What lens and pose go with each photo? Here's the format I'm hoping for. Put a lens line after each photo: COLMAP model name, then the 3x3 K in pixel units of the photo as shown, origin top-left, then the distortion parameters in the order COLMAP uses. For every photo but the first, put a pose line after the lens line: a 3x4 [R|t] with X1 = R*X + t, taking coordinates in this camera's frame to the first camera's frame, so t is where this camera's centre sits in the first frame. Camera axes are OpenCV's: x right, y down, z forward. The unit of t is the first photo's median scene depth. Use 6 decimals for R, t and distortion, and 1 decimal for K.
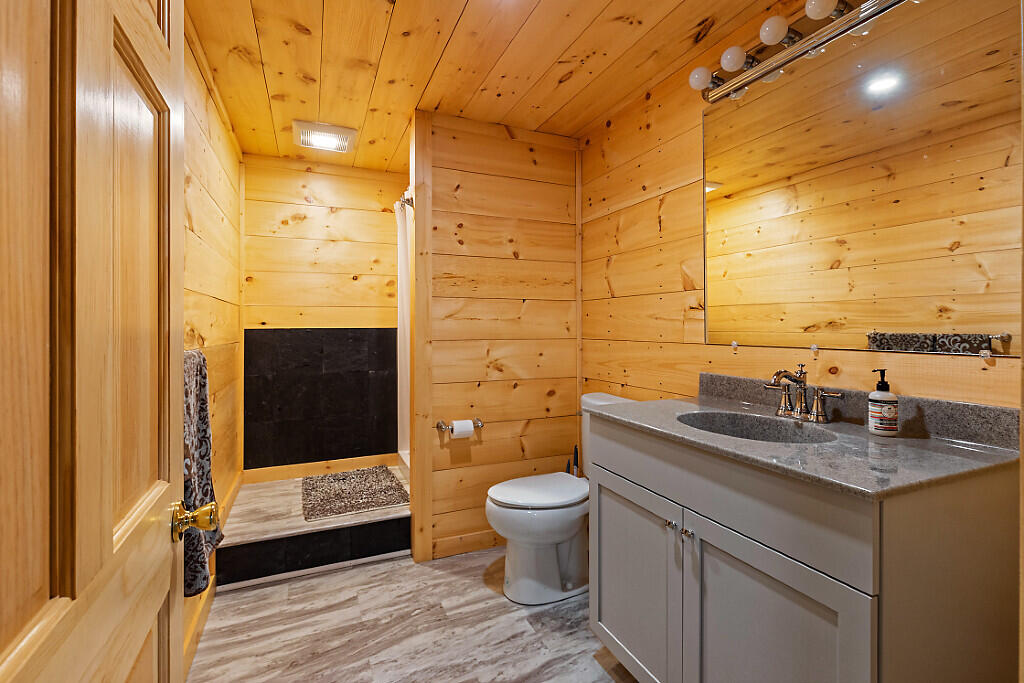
lens RADIAL K [[469.0, 0, 516.3], [0, 469.0, 336.1], [0, 0, 1]] dist [0.003761, 0.000083]
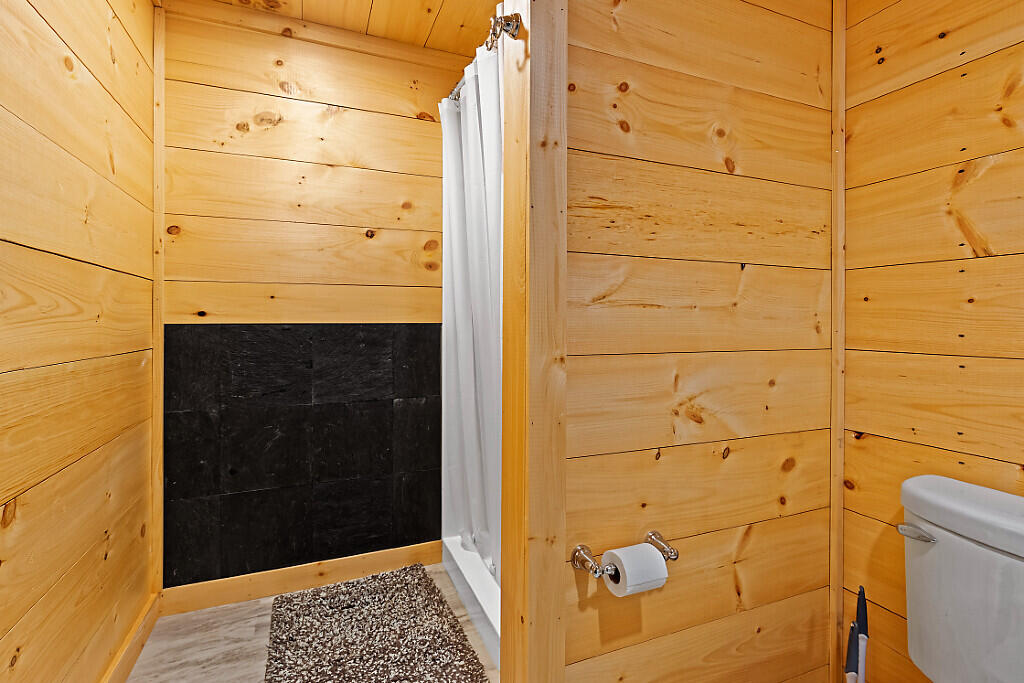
lens RADIAL K [[469.0, 0, 506.5], [0, 469.0, 331.9], [0, 0, 1]] dist [0.003761, 0.000083]
pose [[0.999809, 0.006084, -0.018549, -0.186407], [-0.005986, 0.999968, 0.005350, -0.011650], [0.018581, -0.005238, 0.999814, 0.485914]]
